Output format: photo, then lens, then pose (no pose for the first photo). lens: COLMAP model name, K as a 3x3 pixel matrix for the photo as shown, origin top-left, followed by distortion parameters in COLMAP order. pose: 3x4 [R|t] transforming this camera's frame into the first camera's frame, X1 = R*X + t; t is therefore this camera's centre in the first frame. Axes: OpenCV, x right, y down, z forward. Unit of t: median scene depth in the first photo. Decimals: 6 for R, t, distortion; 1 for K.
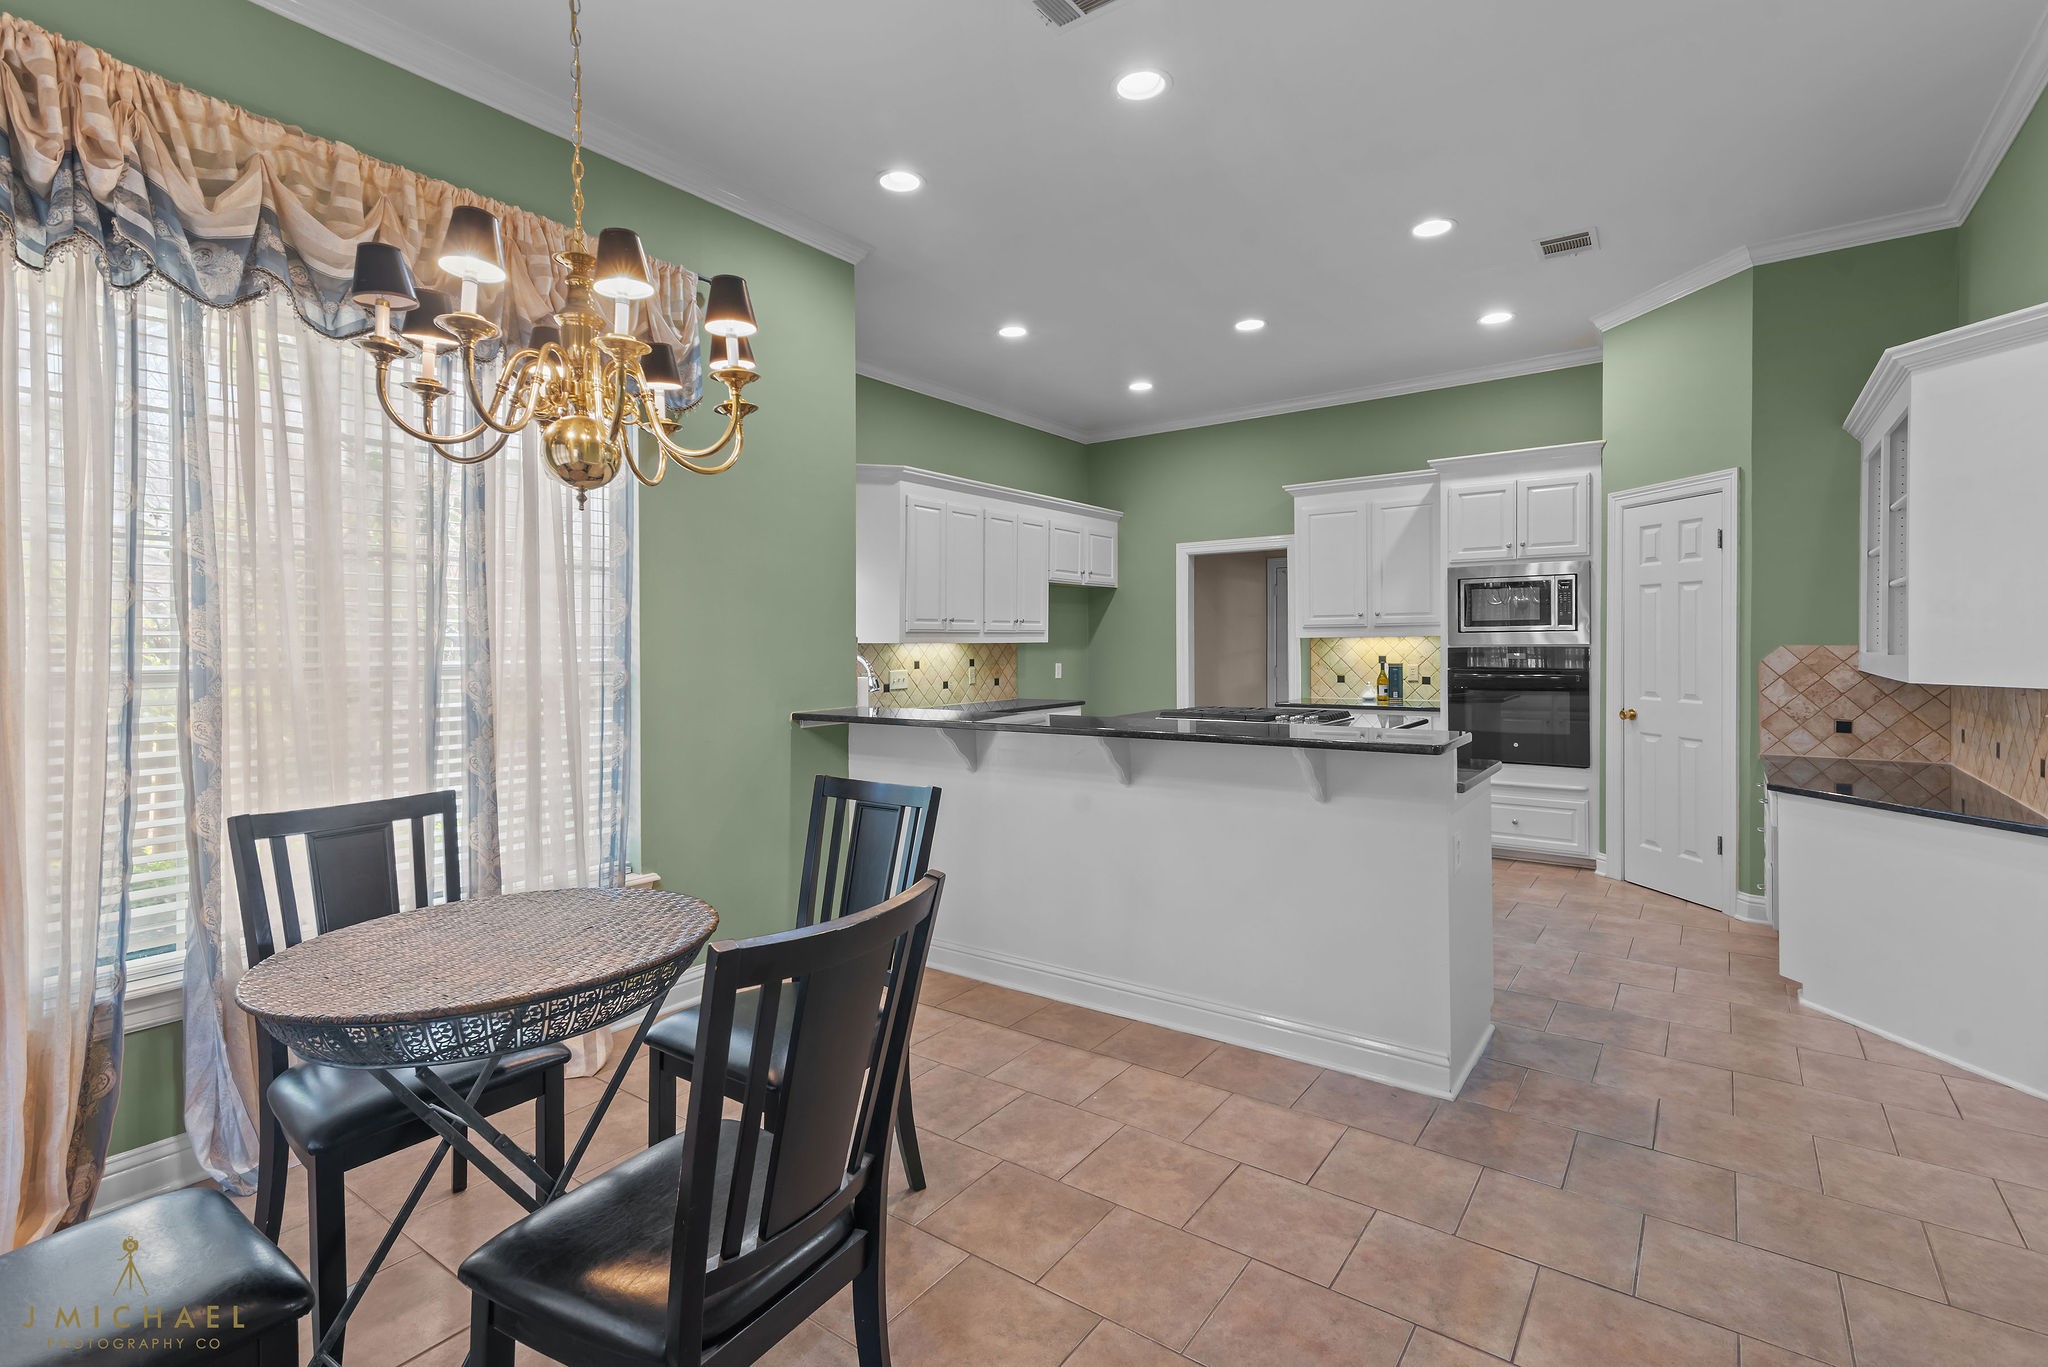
lens RADIAL K [[965.4, 0, 922.3], [0, 965.4, 652.2], [0, 0, 1]] dist [0.017978, -0.000506]
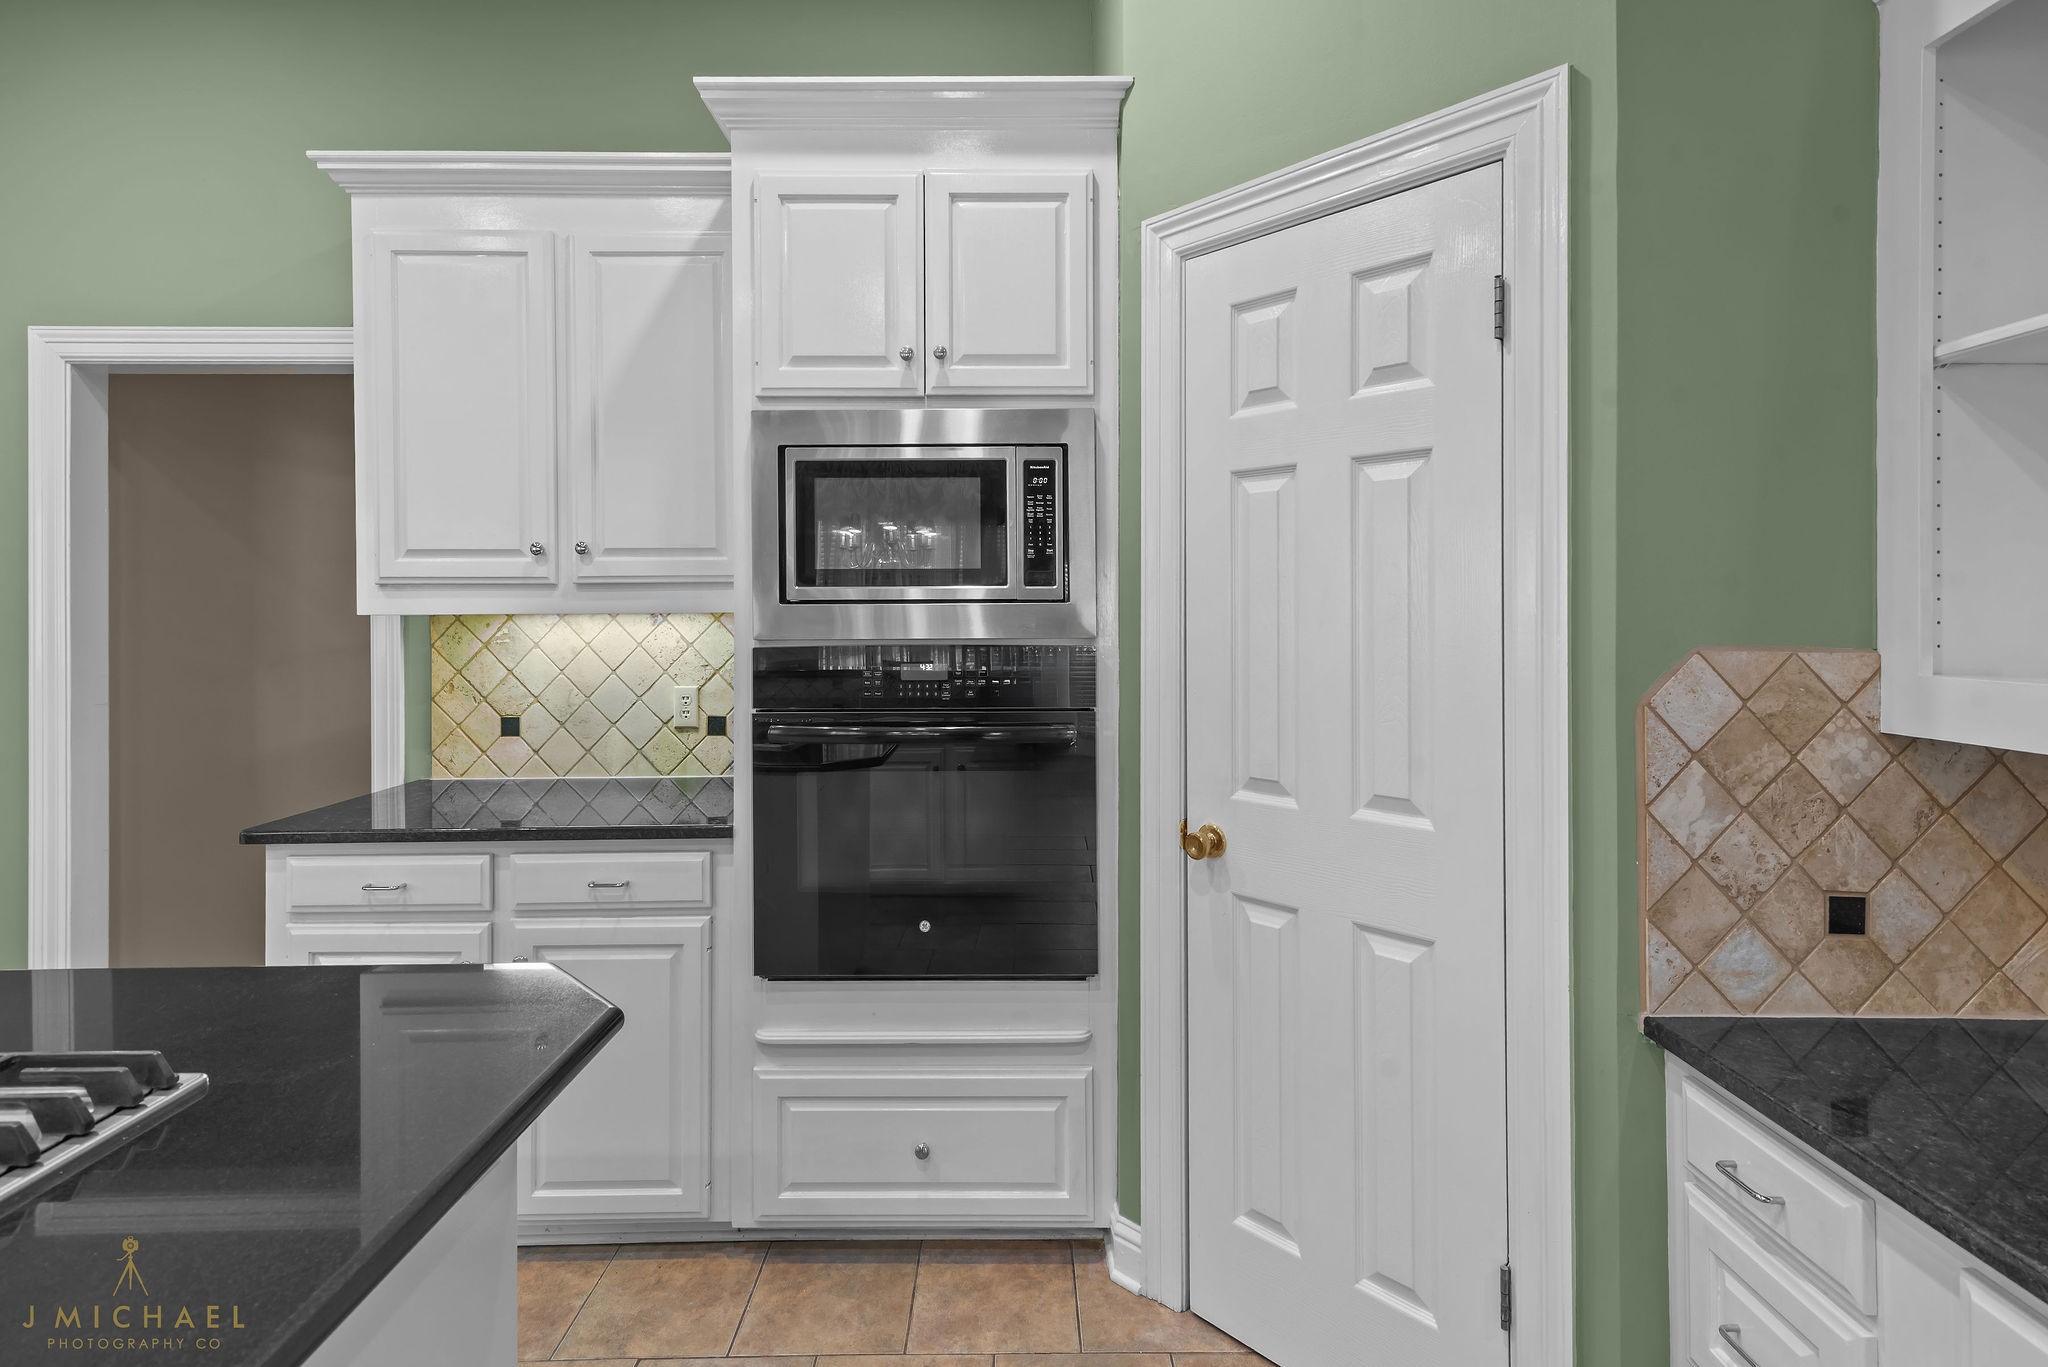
lens RADIAL K [[1029.0, 0, 1017.8], [0, 1029.0, 614.0], [0, 0, 1]] dist [0.017722, 0.000124]
pose [[0.767827, 0.006078, 0.640629, 0.387787], [0.002761, 0.999914, -0.012795, -0.011600], [-0.640652, 0.011593, 0.767744, 0.674069]]
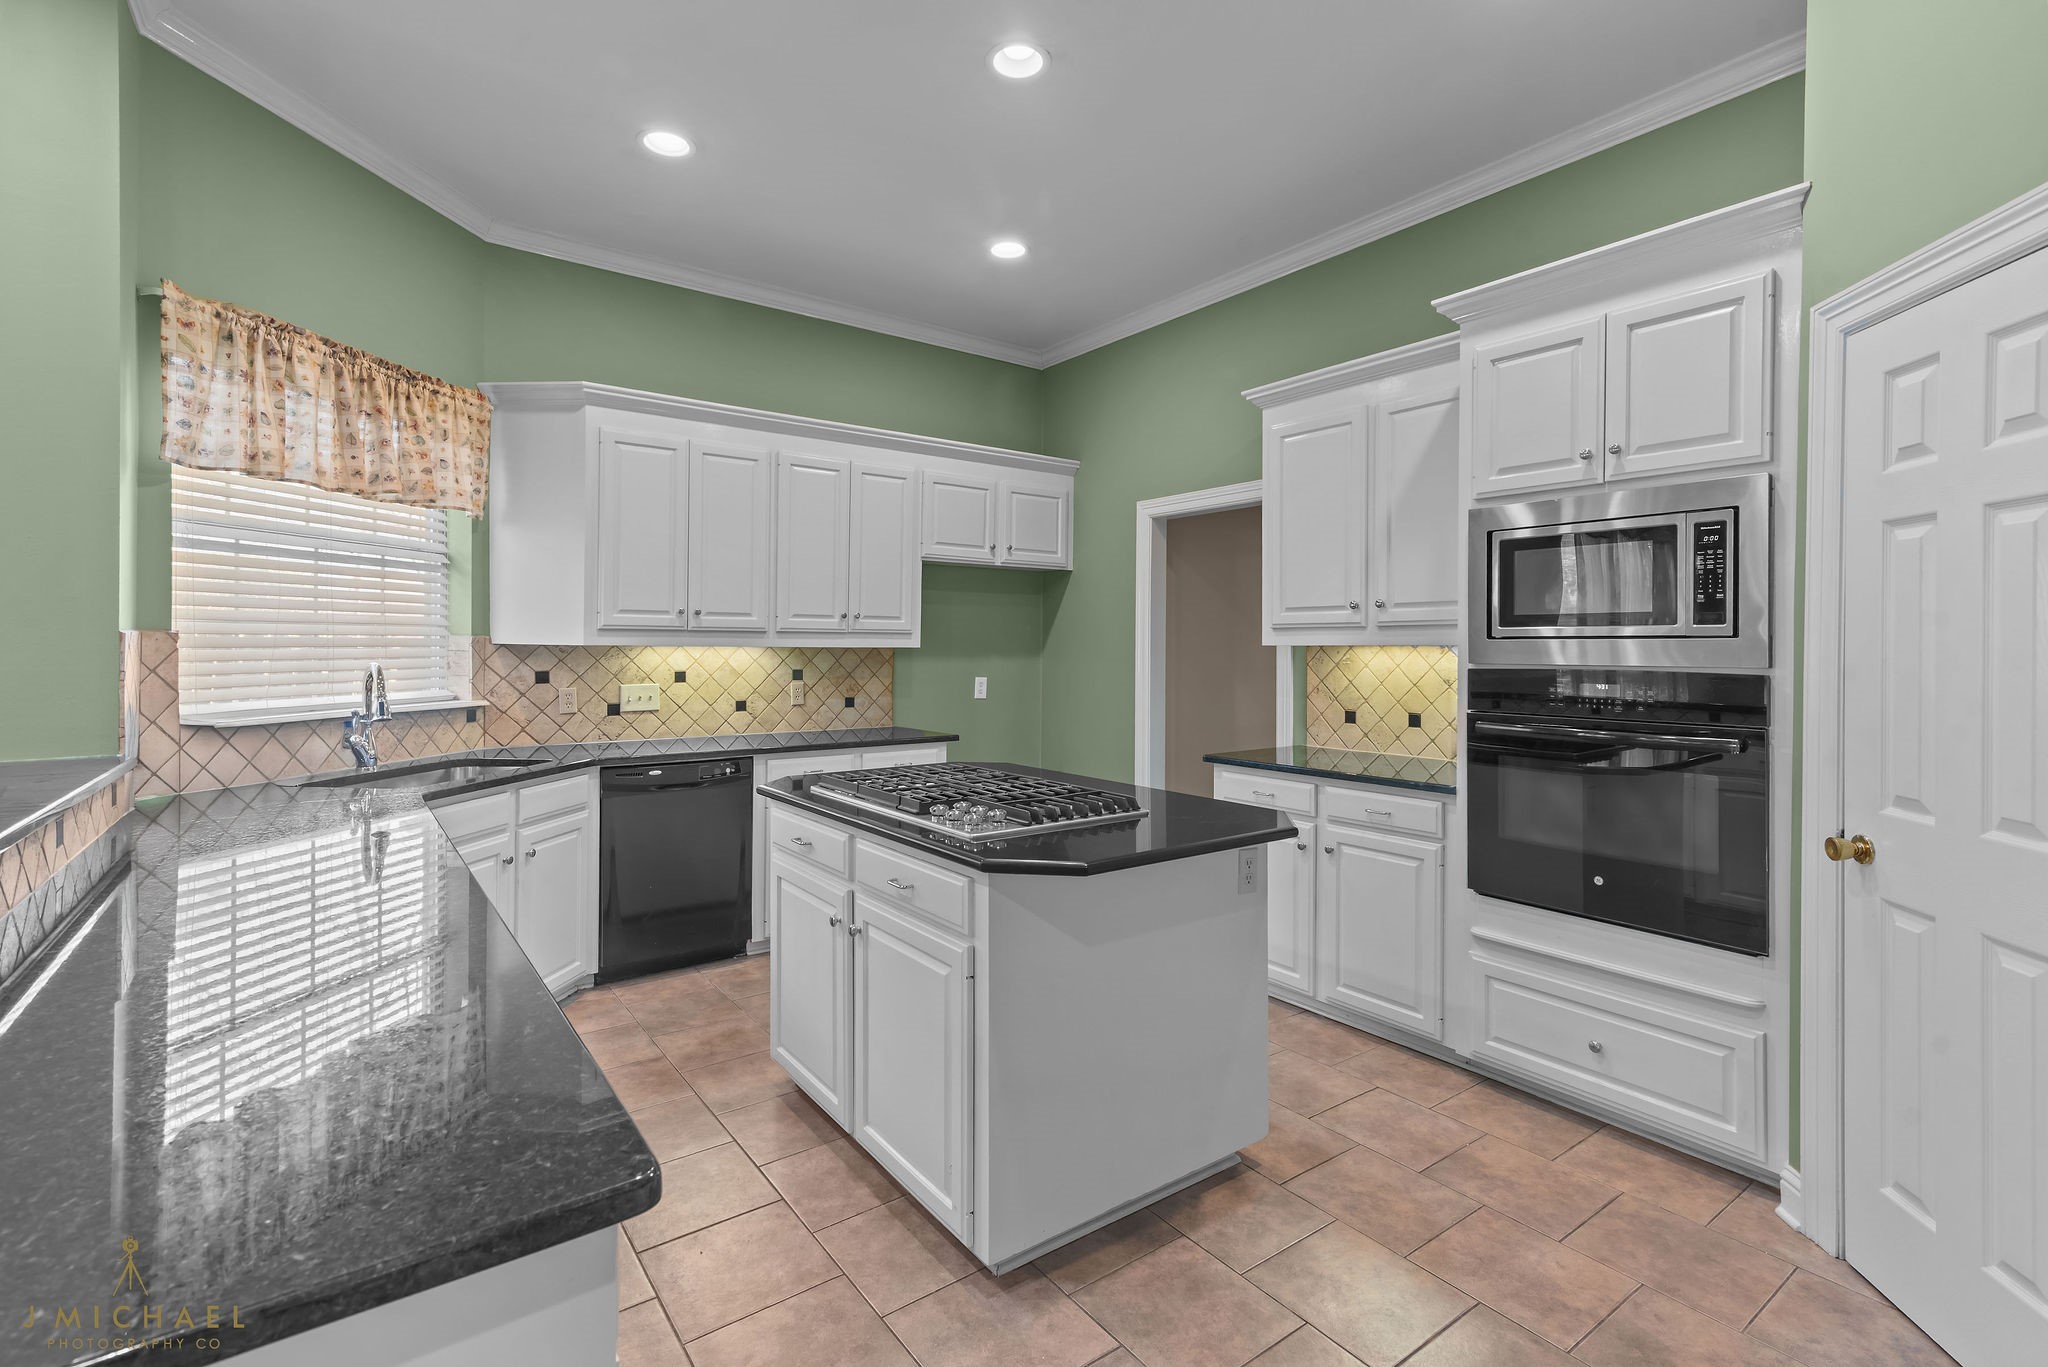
lens RADIAL K [[918.7, 0, 957.6], [0, 918.7, 647.4], [0, 0, 1]] dist [0.015216, -0.000273]
pose [[0.959568, 0.013929, -0.281131, 0.427241], [-0.015982, 0.999860, -0.005011, -0.009066], [0.281021, 0.009301, 0.959656, 0.472558]]
